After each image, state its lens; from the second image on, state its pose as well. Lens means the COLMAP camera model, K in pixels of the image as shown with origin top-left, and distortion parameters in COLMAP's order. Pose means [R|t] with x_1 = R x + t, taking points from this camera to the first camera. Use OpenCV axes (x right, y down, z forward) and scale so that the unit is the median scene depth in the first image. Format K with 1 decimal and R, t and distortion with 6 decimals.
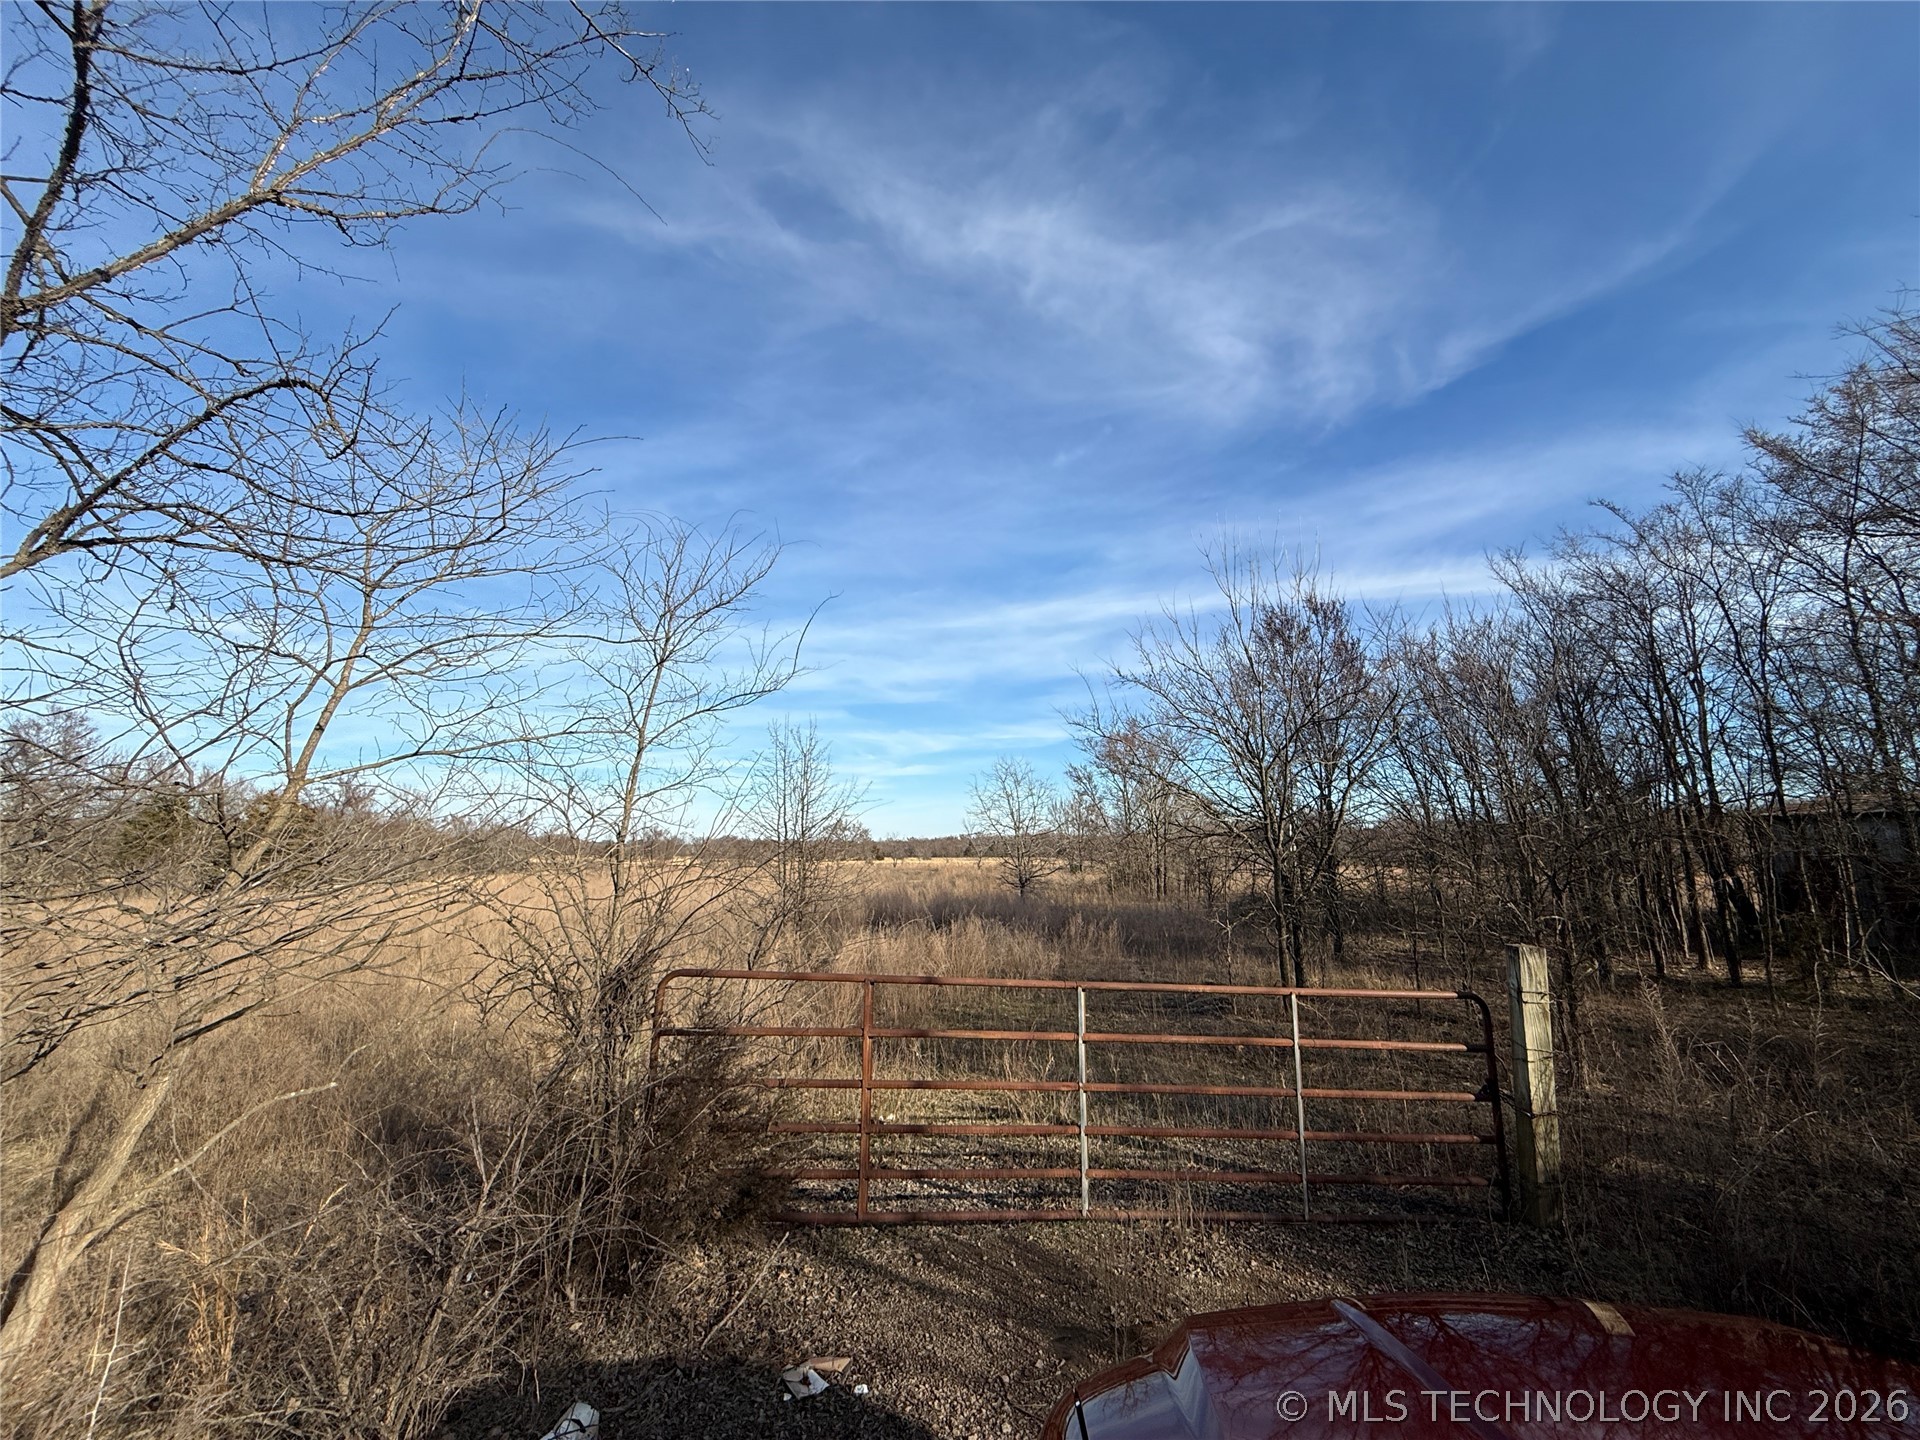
lens RADIAL K [[768.7, 0, 958.8], [0, 768.7, 720.5], [0, 0, 1]] dist [0.002218, -0.000028]
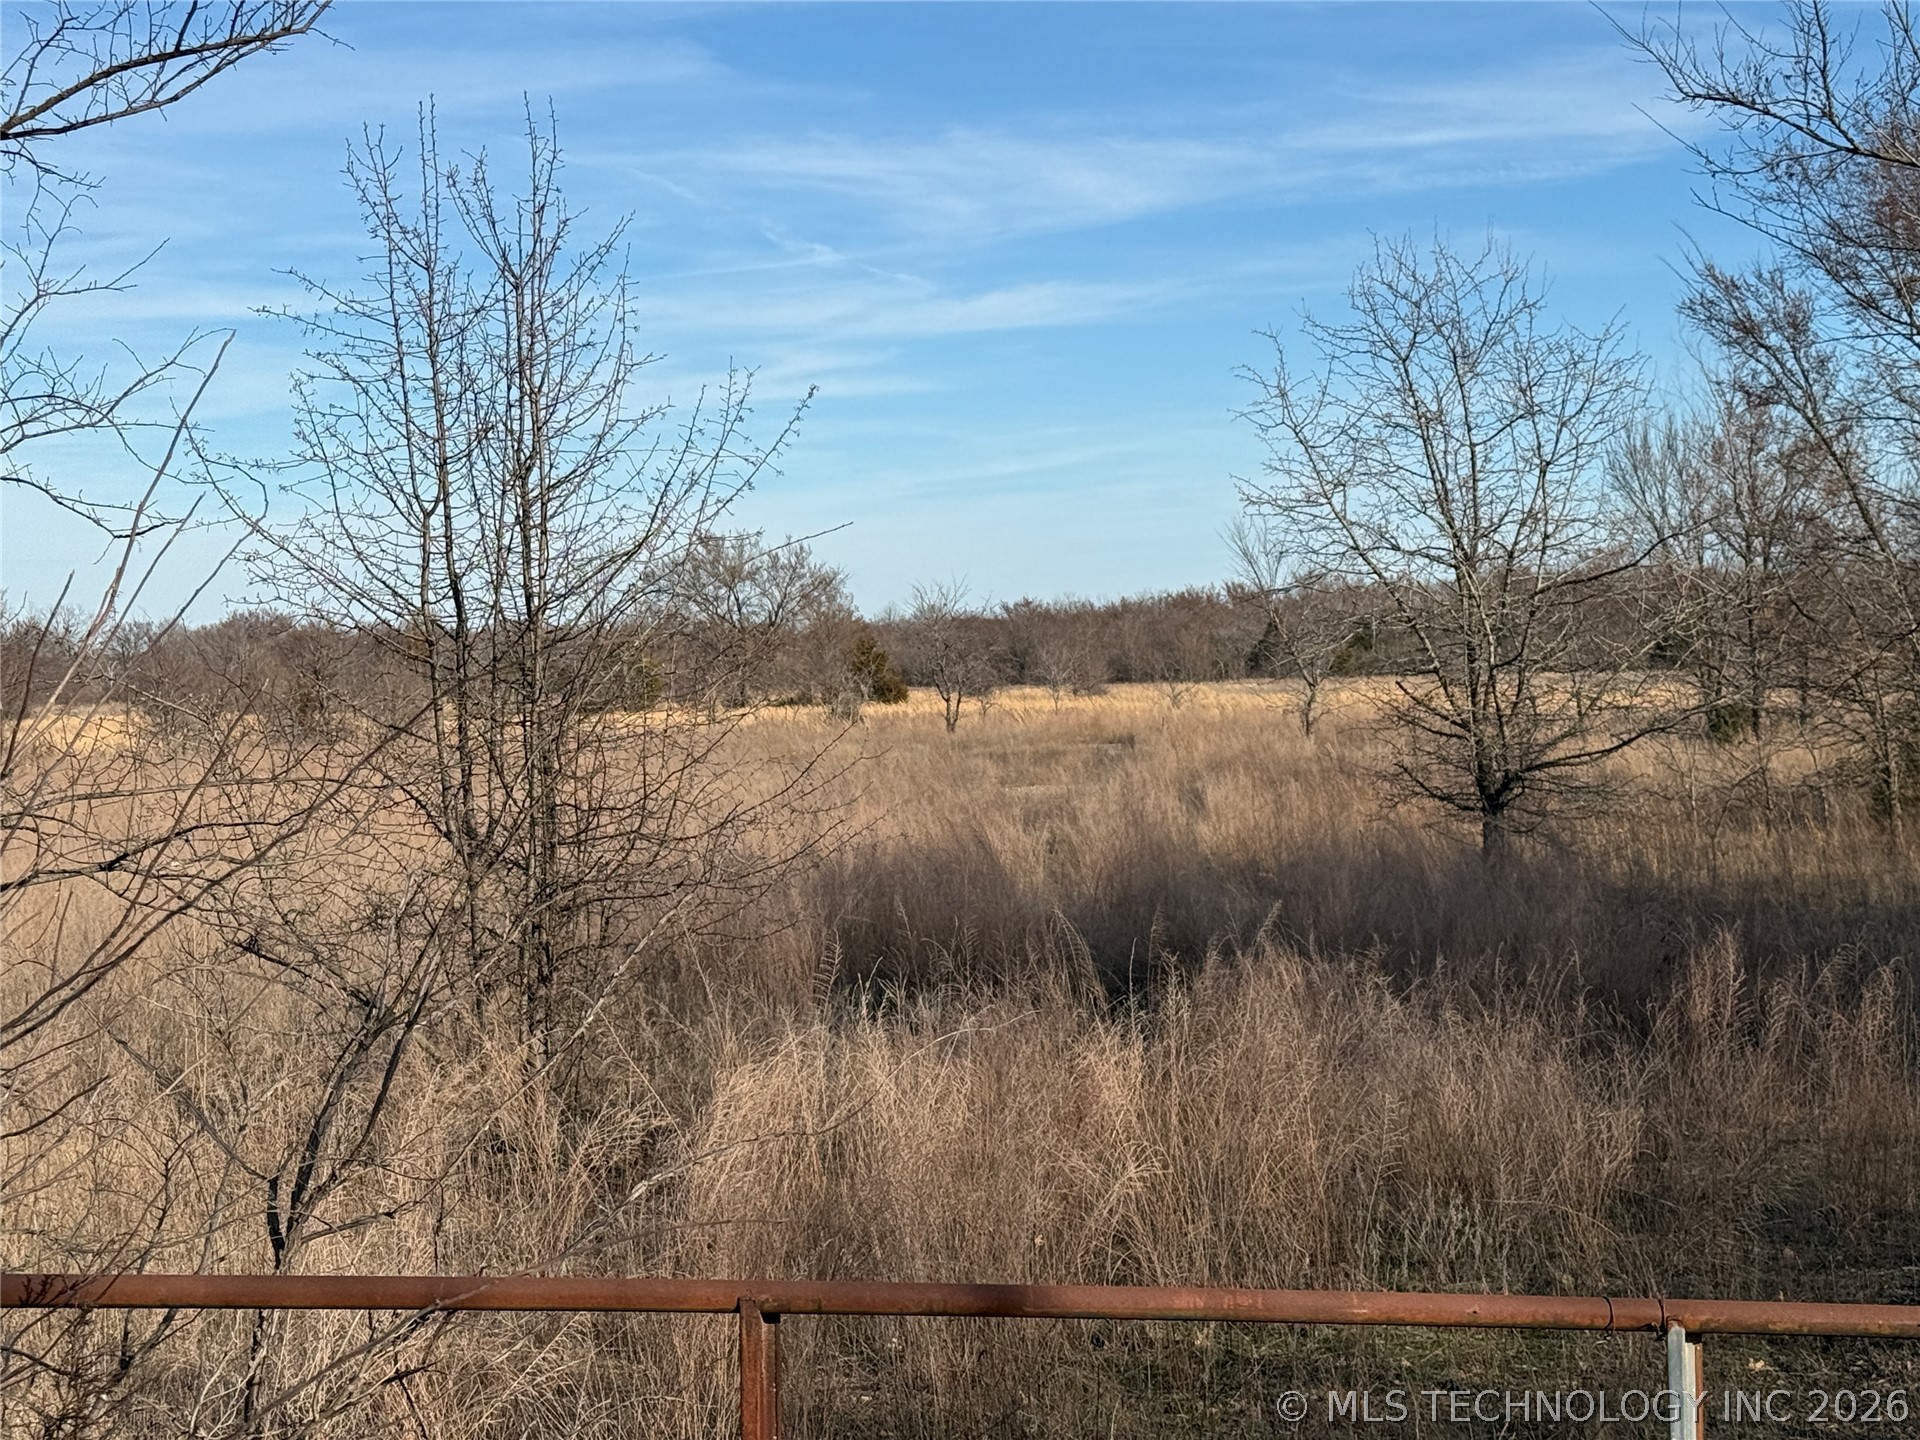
lens RADIAL K [[3313.5, 0, 954.1], [0, 3313.5, 737.9], [0, 0, 1]] dist [0.146427, 0.000000]
pose [[0.996351, -0.023497, -0.082055, 0.007794], [0.038810, 0.980947, 0.190359, -0.005550], [0.076019, -0.192849, 0.978279, 0.011905]]
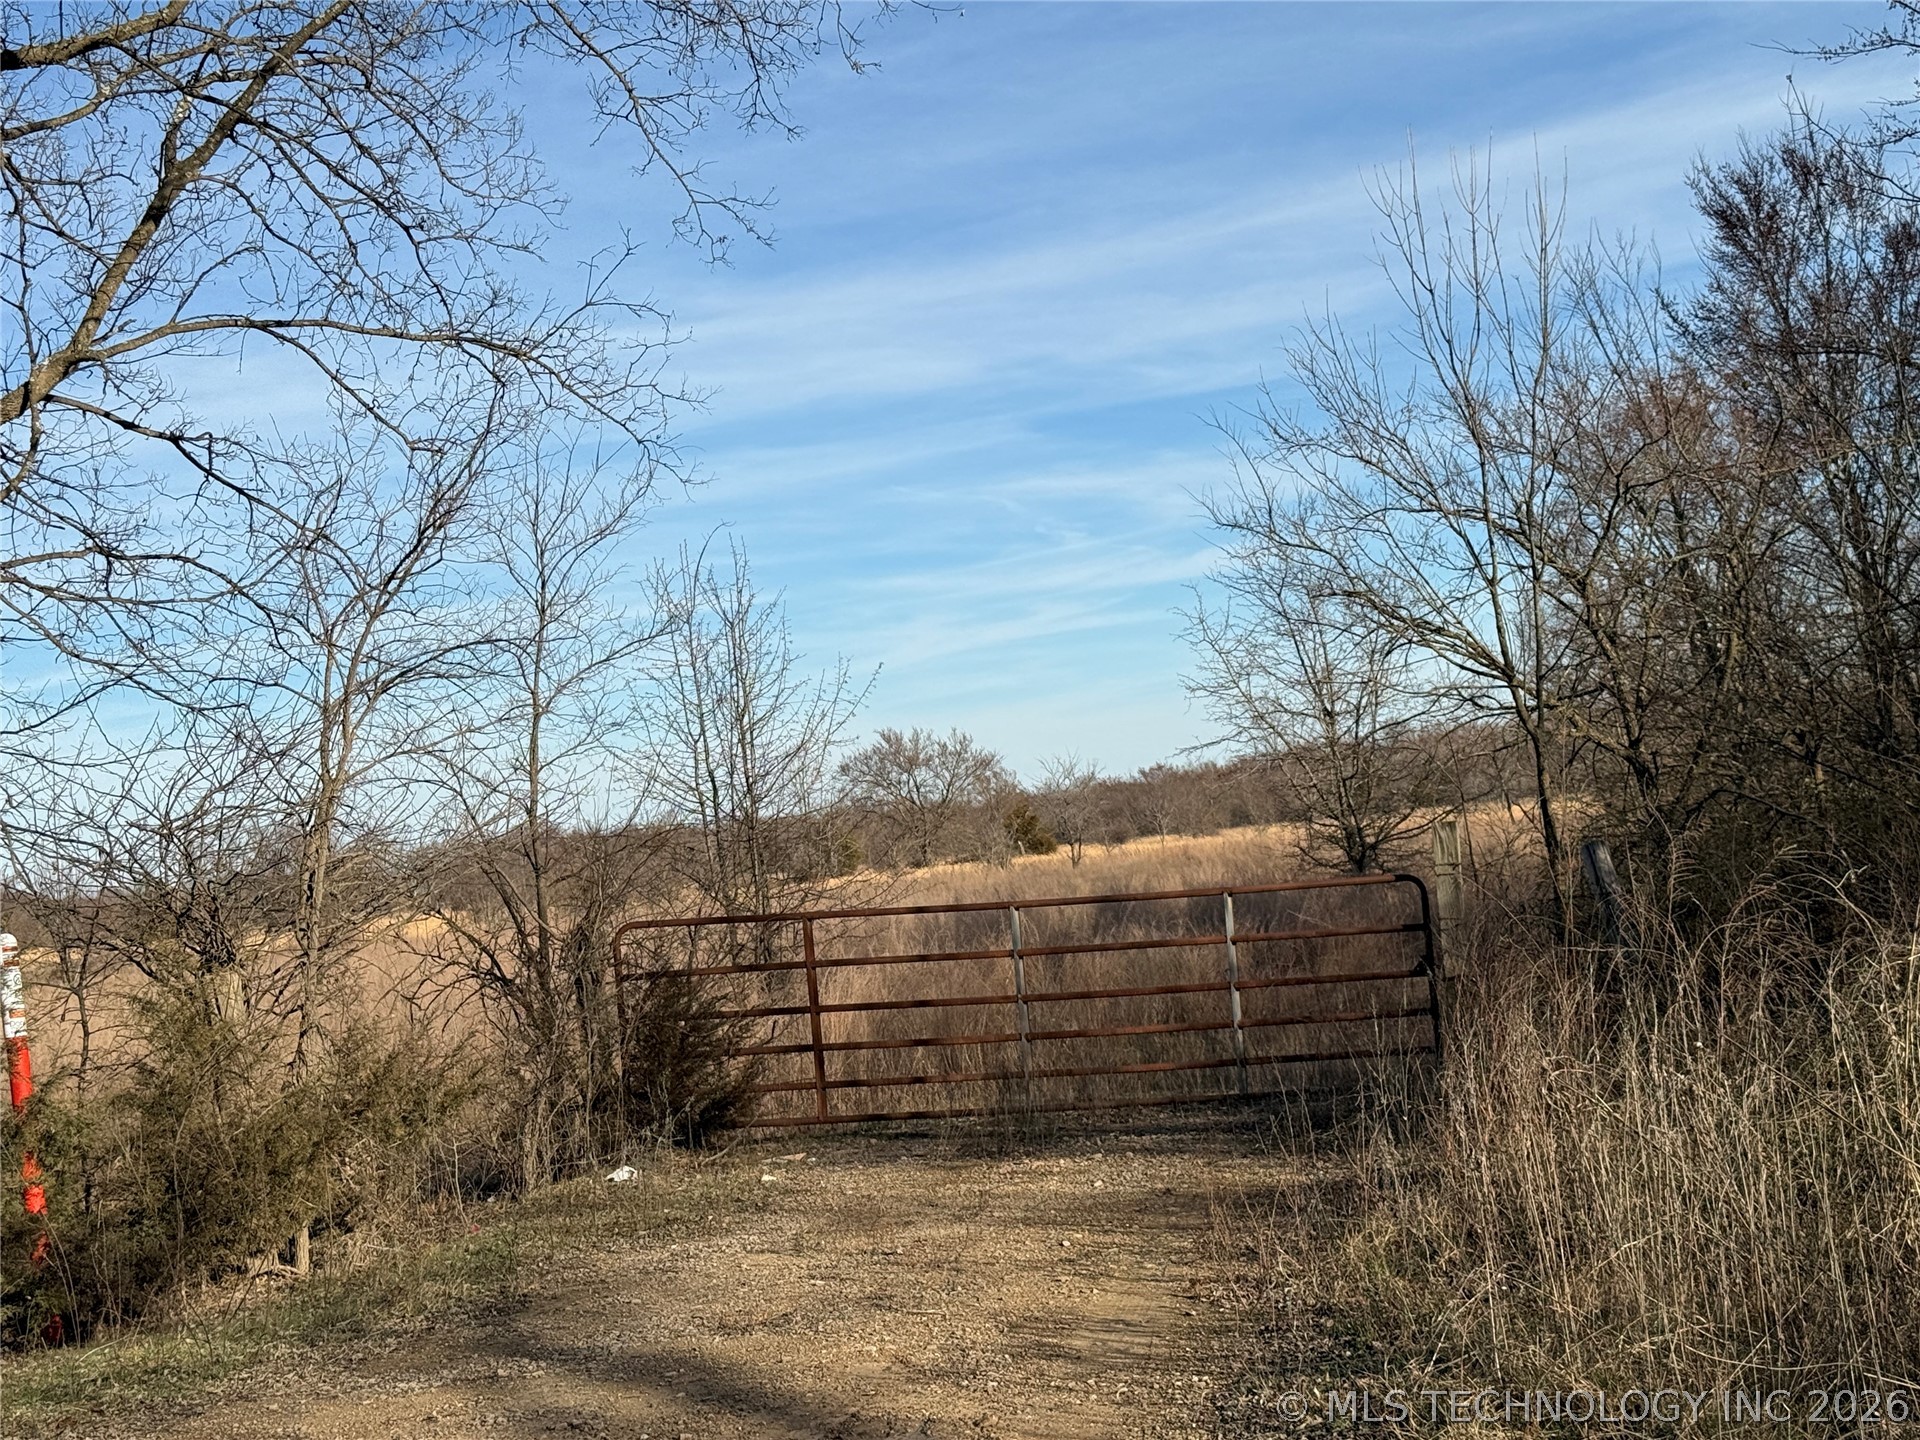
lens RADIAL K [[2817.3, 0, 967.7], [0, 2817.3, 710.6], [0, 0, 1]] dist [0.107571, 0.000000]
pose [[0.985813, -0.108133, -0.128372, 0.156745], [0.123984, 0.984671, 0.122683, -0.096567], [0.113138, -0.136859, 0.984108, -0.682488]]
